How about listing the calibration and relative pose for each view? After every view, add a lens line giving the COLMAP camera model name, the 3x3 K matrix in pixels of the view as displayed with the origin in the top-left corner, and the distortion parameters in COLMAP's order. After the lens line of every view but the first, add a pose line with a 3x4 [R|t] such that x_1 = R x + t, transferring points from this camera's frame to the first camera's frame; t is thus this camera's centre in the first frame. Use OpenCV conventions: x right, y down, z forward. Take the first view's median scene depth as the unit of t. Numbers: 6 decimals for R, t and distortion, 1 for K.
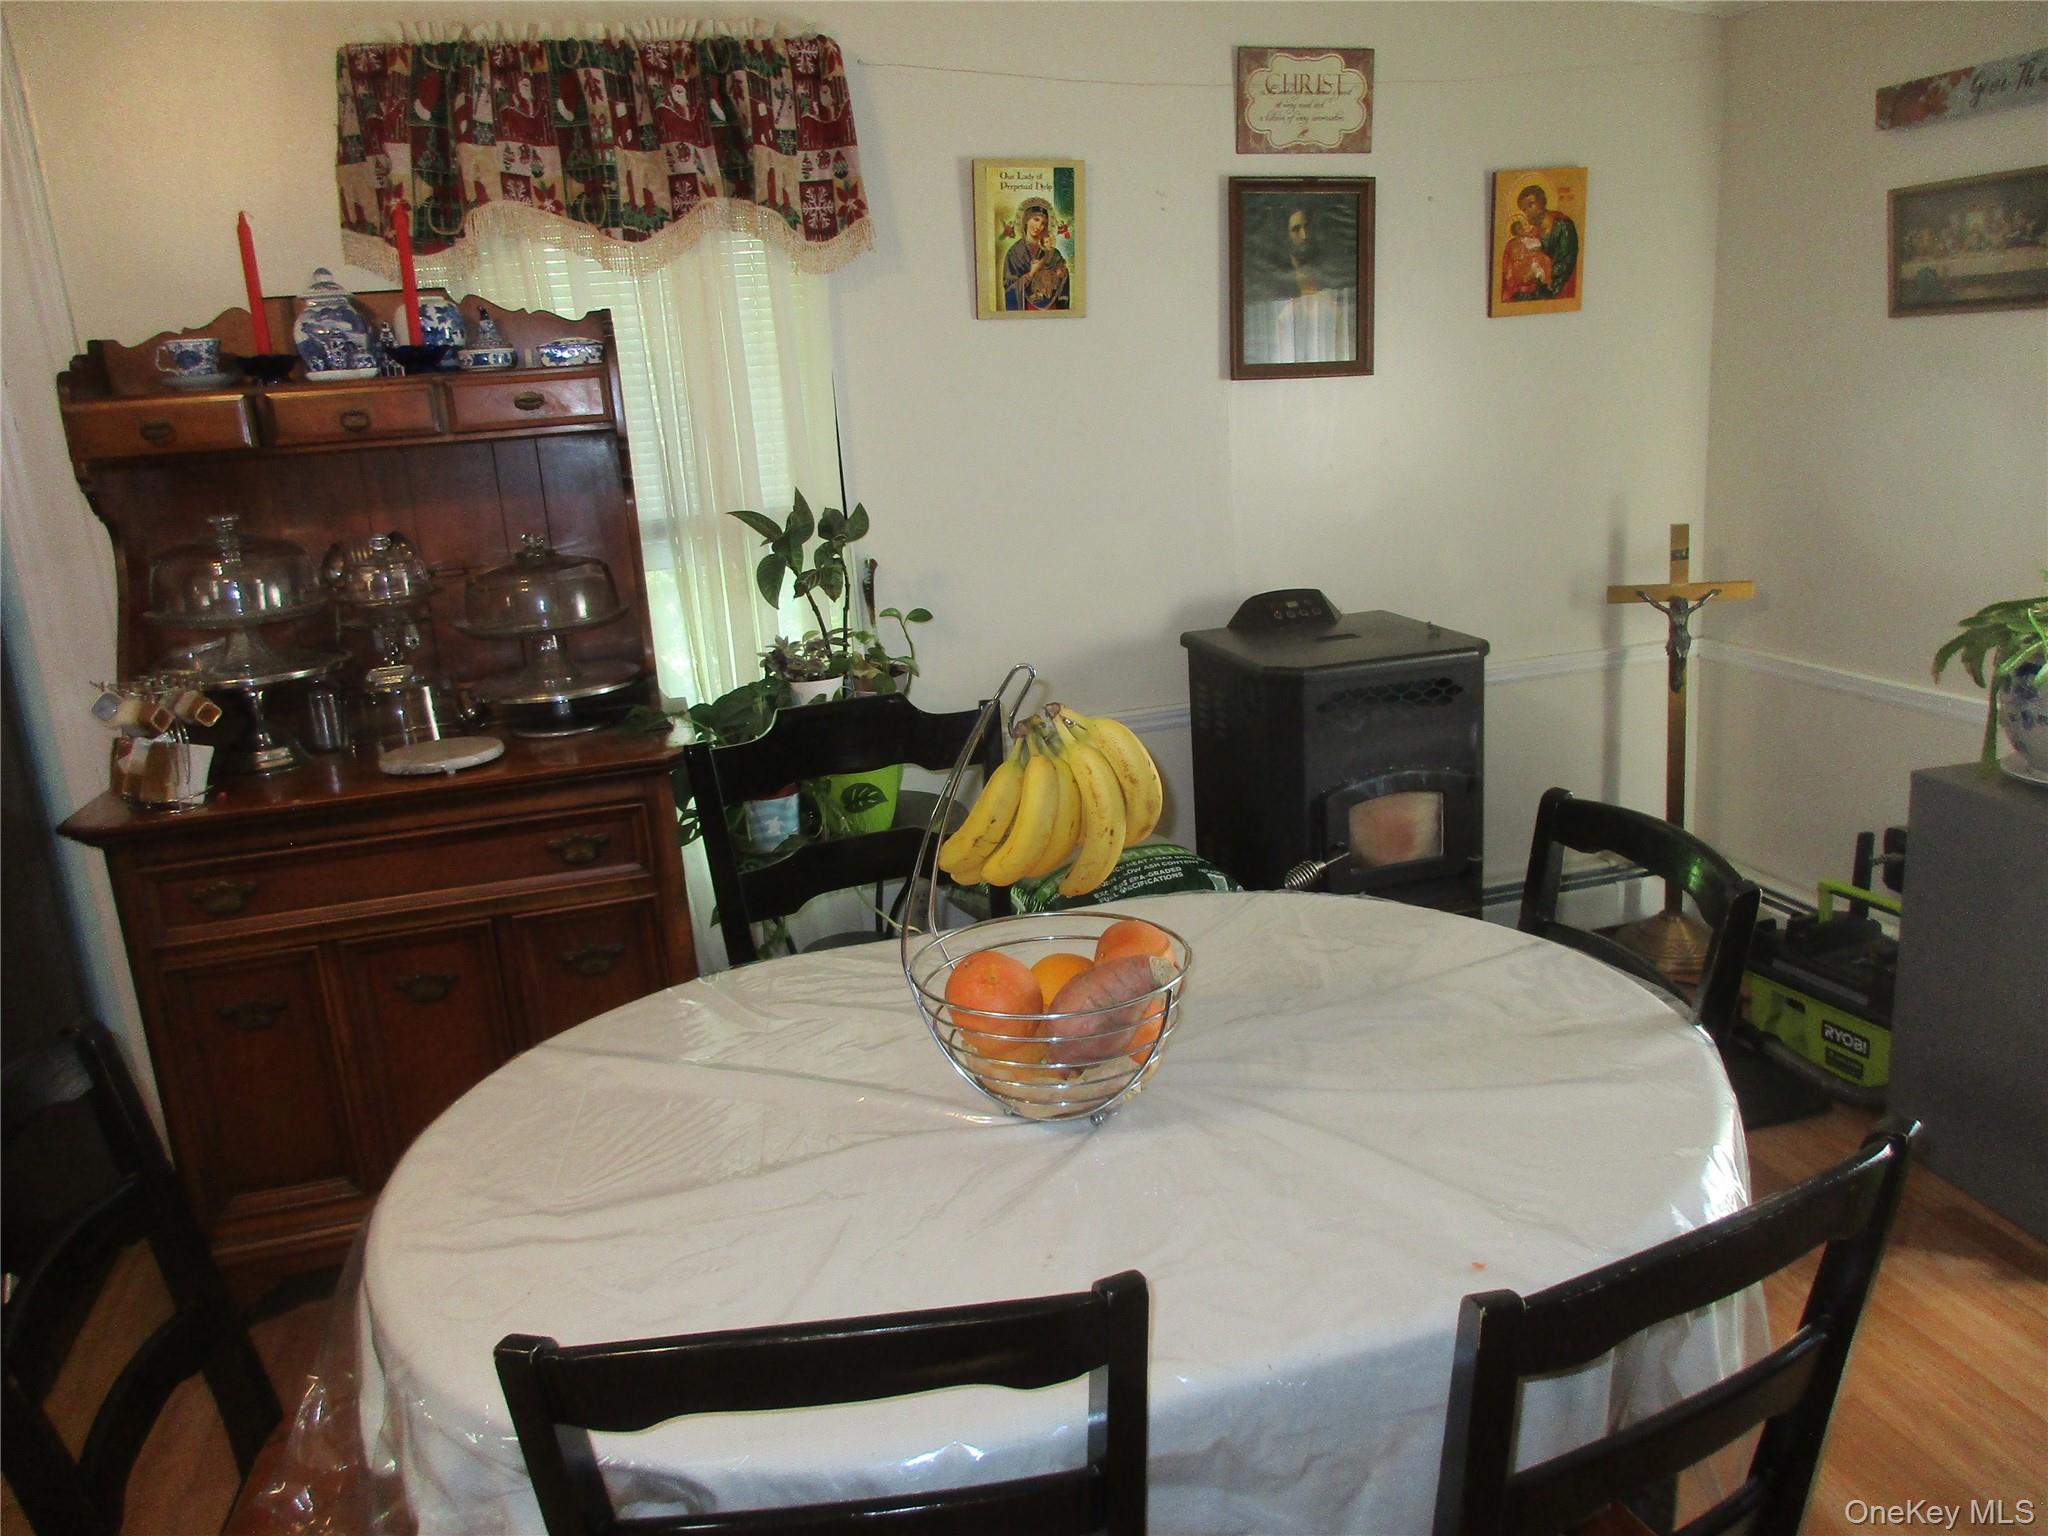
lens RADIAL K [[1542.2, 0, 1024.0], [0, 1542.2, 768.0], [0, 0, 1]] dist [-0.008471, -0.004187]
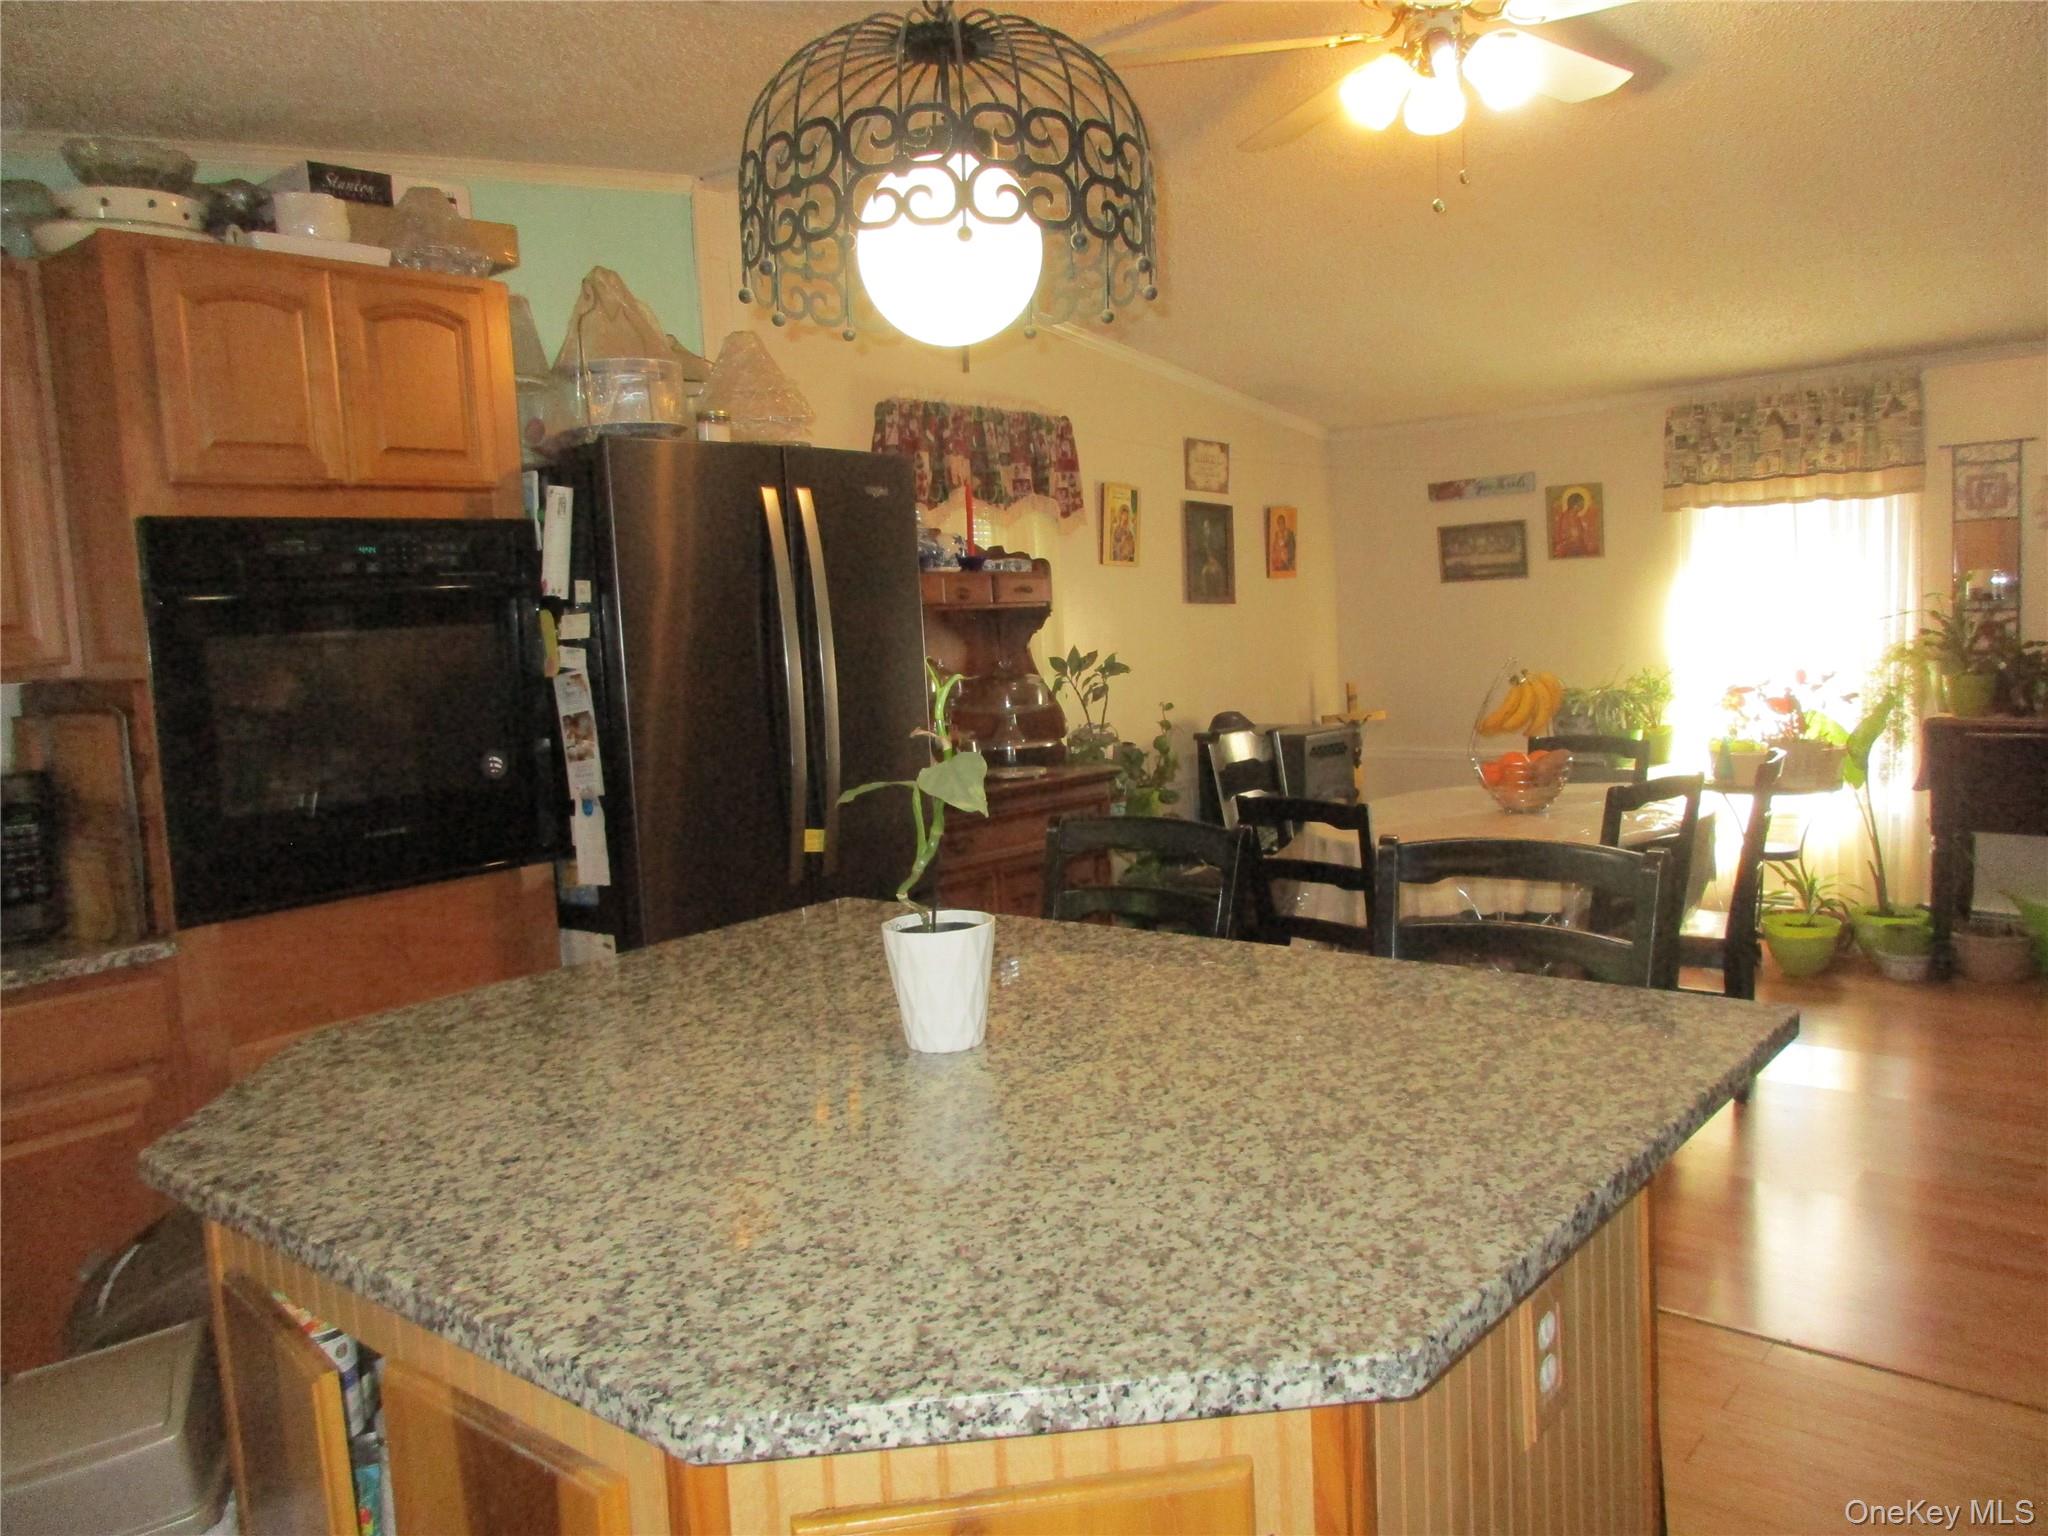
lens RADIAL K [[1542.2, 0, 1024.0], [0, 1542.2, 768.0], [0, 0, 1]] dist [-0.008471, -0.004187]
pose [[0.825604, -0.025984, 0.563651, -1.218067], [0.136179, 0.978586, -0.154354, 0.232872], [-0.547570, 0.204192, 0.811463, -0.422842]]
